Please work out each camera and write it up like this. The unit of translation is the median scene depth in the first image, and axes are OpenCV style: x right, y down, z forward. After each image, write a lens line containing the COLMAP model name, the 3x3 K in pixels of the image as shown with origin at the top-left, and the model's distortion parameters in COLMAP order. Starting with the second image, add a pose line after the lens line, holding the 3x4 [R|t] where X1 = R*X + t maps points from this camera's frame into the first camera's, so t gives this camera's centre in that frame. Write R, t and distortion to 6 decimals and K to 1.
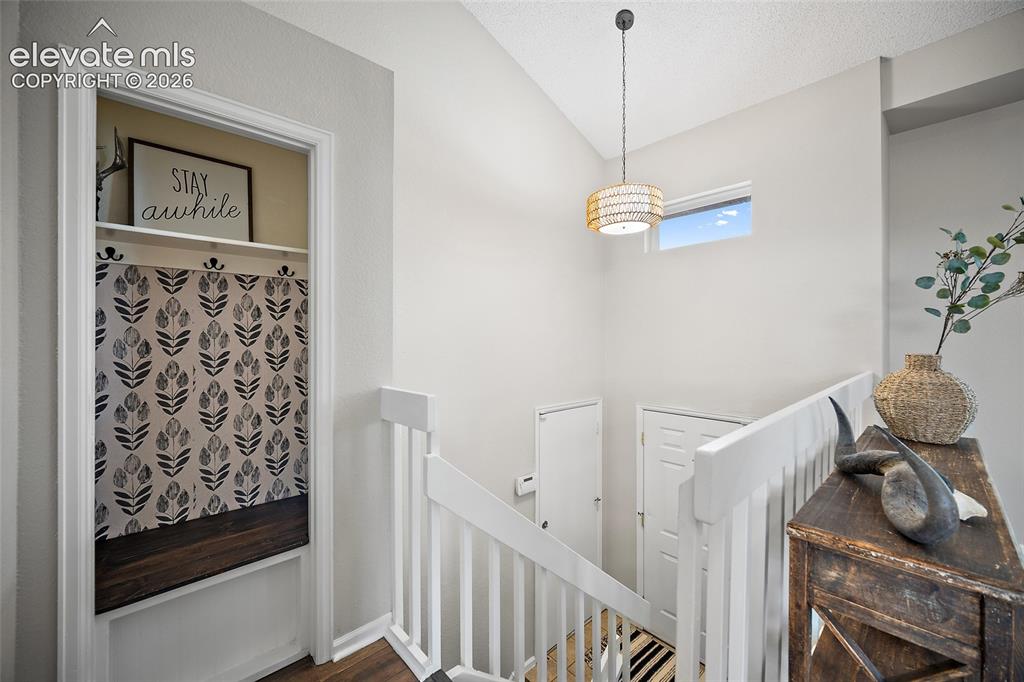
lens RADIAL K [[399.2, 0, 512.8], [0, 399.2, 343.1], [0, 0, 1]] dist [-0.001672, 0.000605]
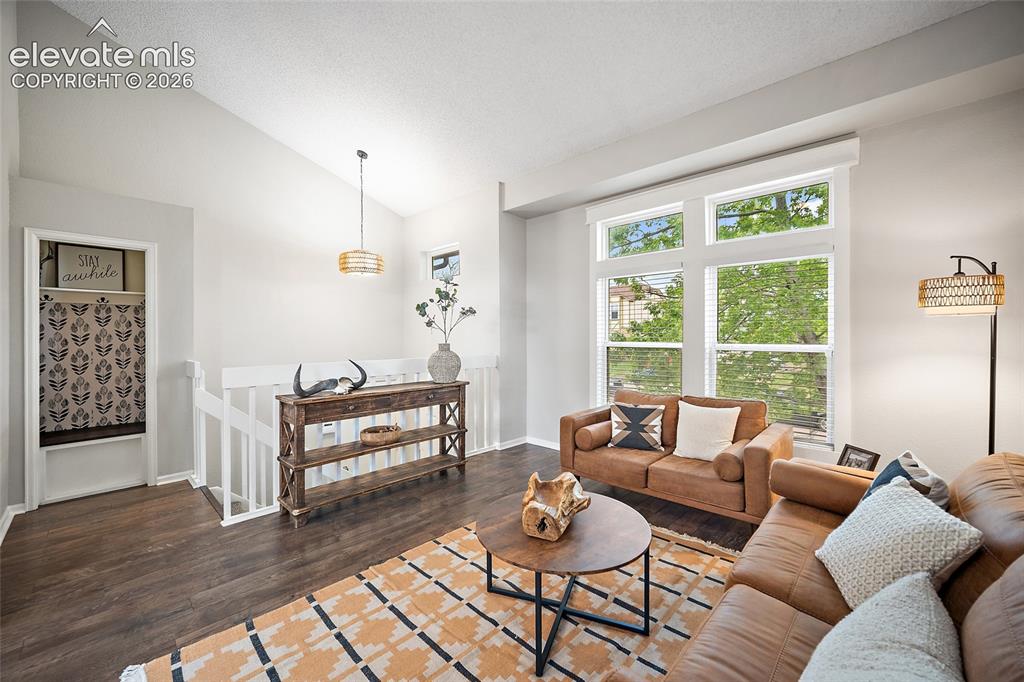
lens RADIAL K [[399.2, 0, 511.9], [0, 399.2, 338.5], [0, 0, 1]] dist [-0.001672, 0.000605]
pose [[0.998012, -0.003761, 0.062918, 1.259650], [0.003777, 0.999993, -0.000135, 0.001479], [-0.062917, 0.000373, 0.998019, -1.208729]]
